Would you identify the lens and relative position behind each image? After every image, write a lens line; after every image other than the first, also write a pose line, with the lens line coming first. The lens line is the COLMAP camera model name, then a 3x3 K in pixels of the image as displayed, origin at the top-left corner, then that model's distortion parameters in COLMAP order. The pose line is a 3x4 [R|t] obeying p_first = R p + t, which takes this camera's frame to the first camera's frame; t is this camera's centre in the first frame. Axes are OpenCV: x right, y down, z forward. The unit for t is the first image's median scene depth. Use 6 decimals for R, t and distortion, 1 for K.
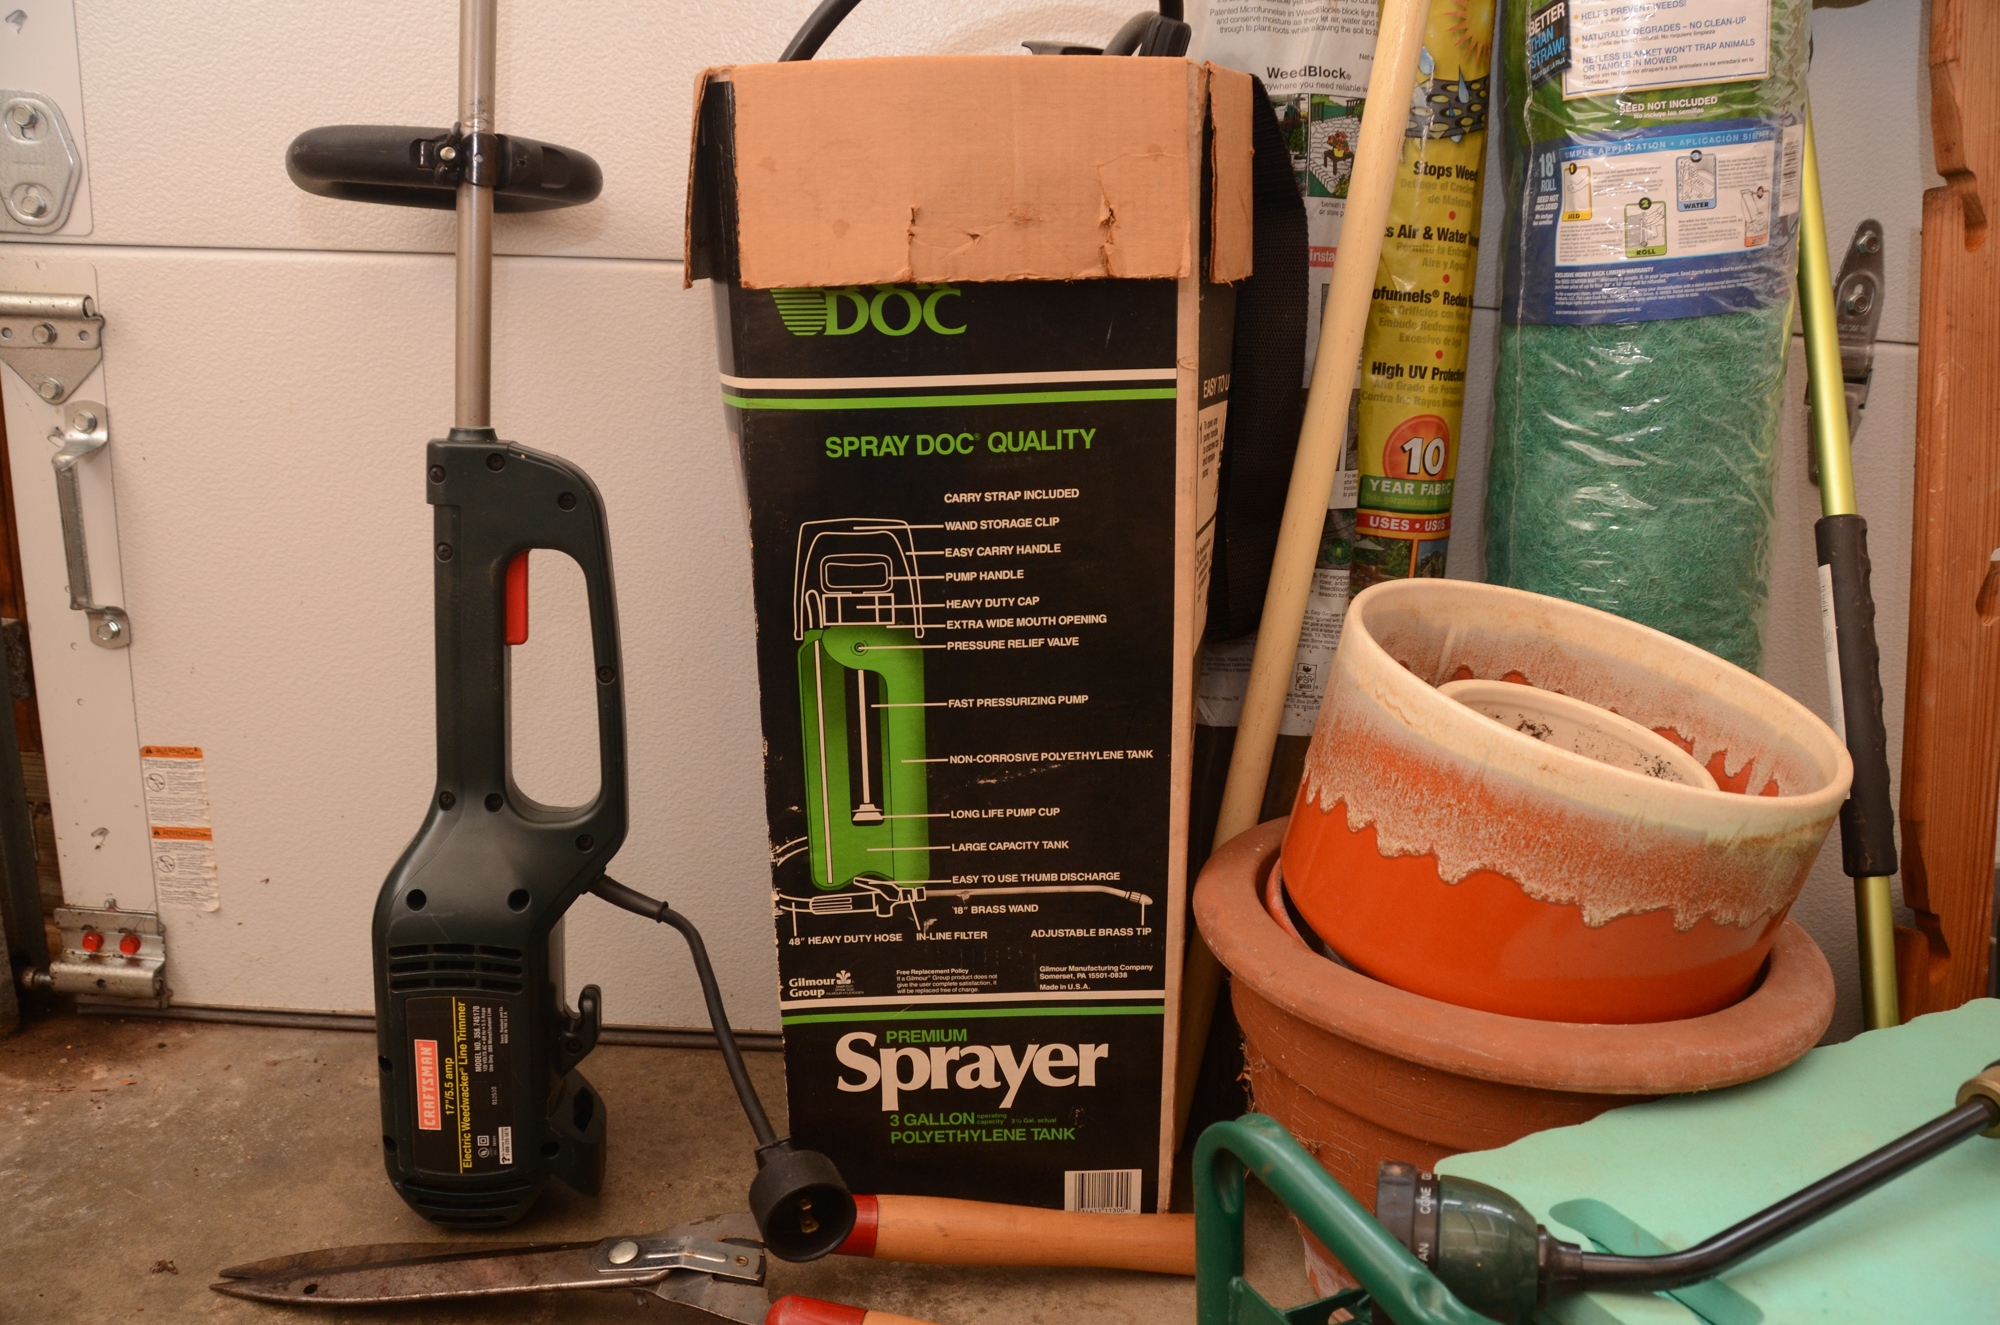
lens RADIAL K [[1531.9, 0, 981.7], [0, 1531.9, 696.3], [0, 0, 1]] dist [-0.175038, 0.112951]
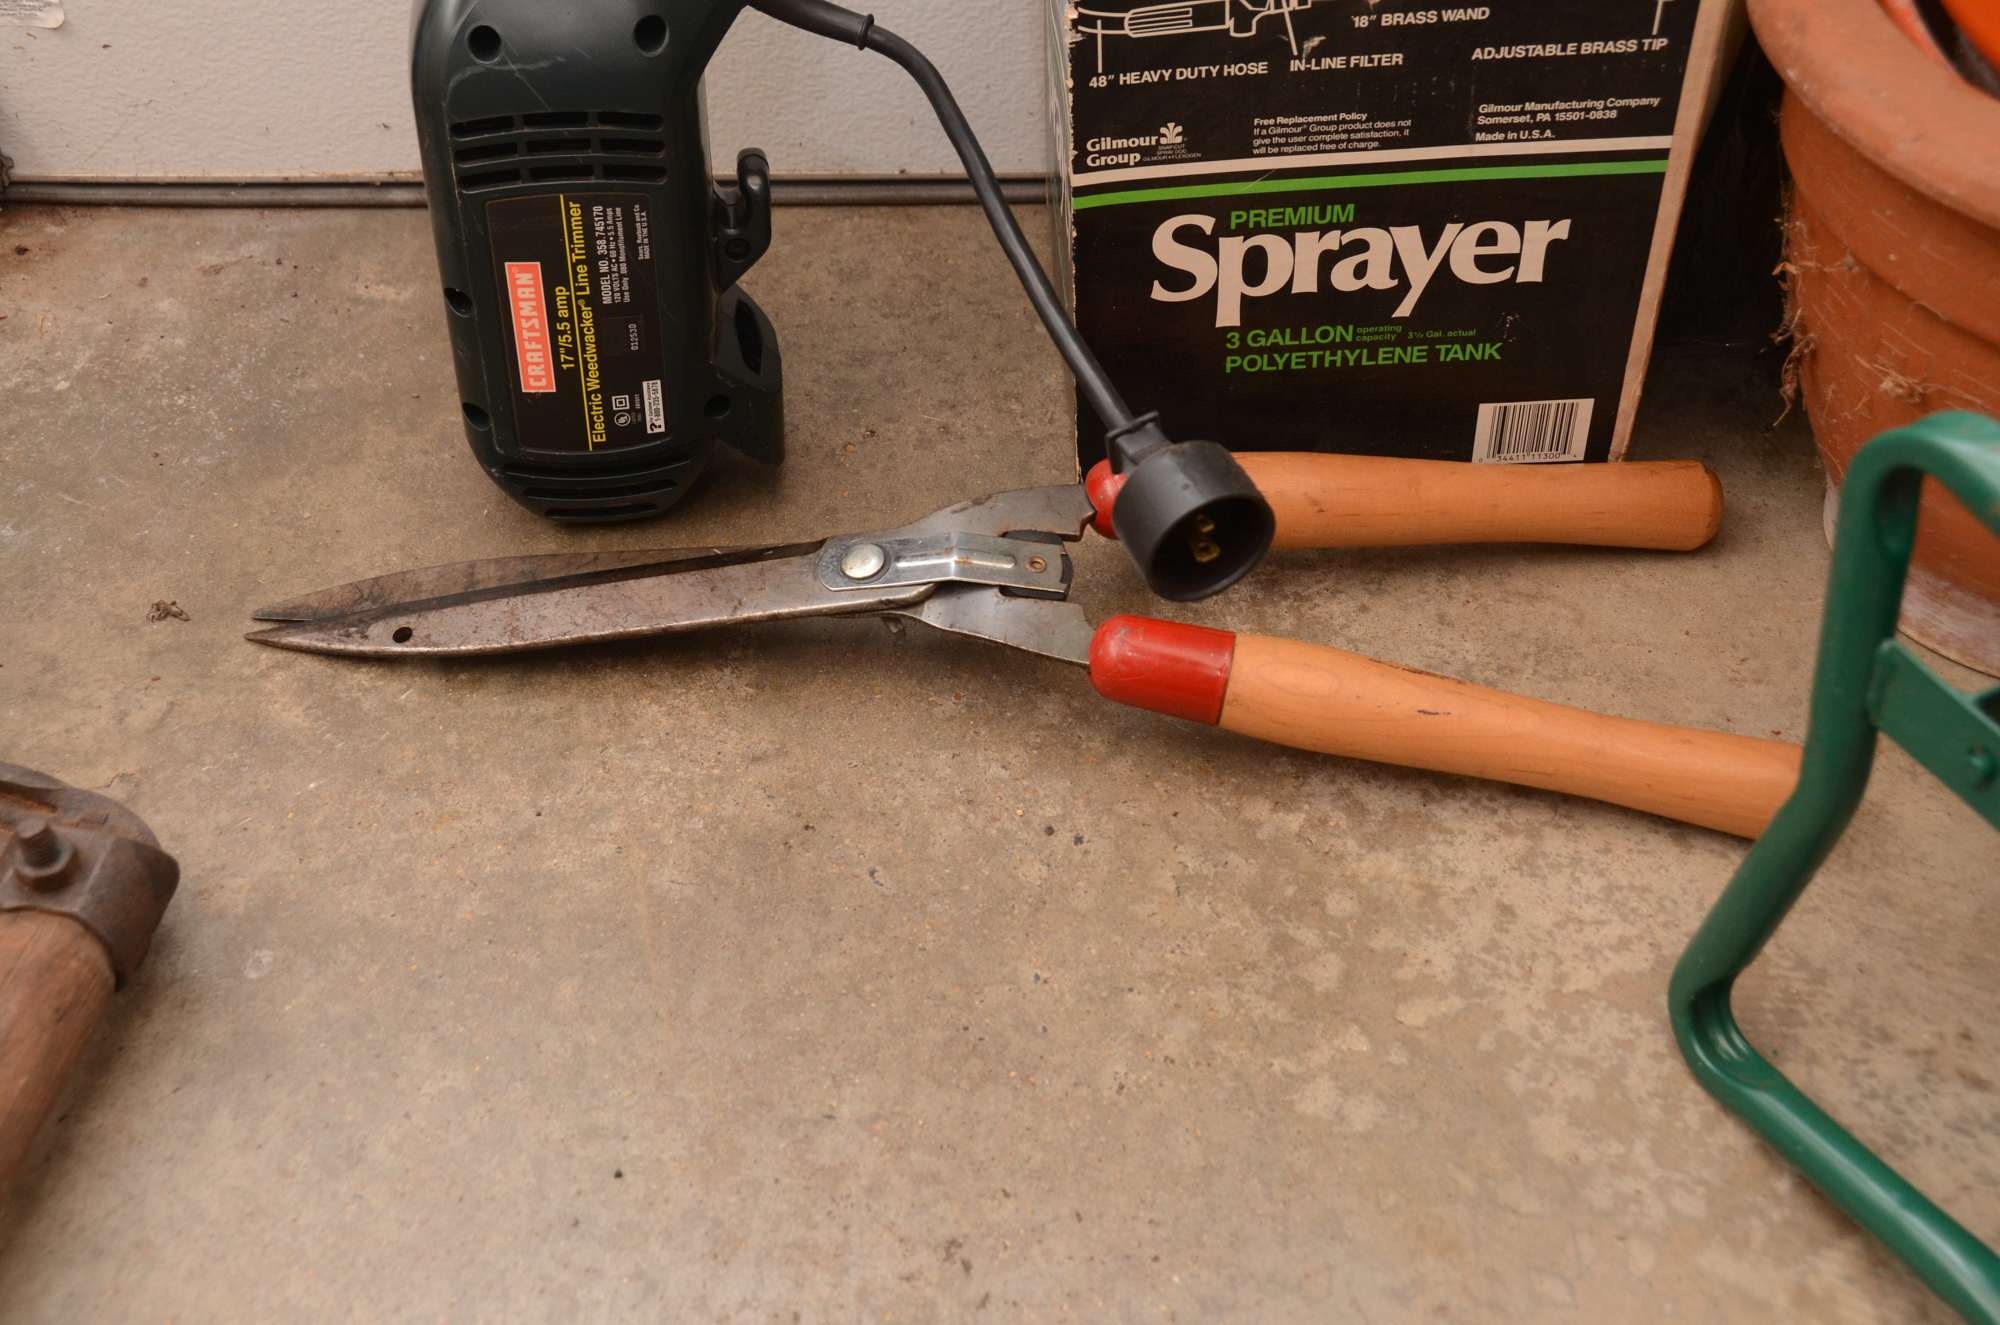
lens RADIAL K [[2222.8, 0, 972.3], [0, 2222.8, 674.6], [0, 0, 1]] dist [0.023470, 0.000000]
pose [[0.999287, -0.024248, -0.028933, -0.153707], [0.035186, 0.875941, 0.481133, -0.069996], [0.013677, -0.481808, 0.876170, 0.067799]]
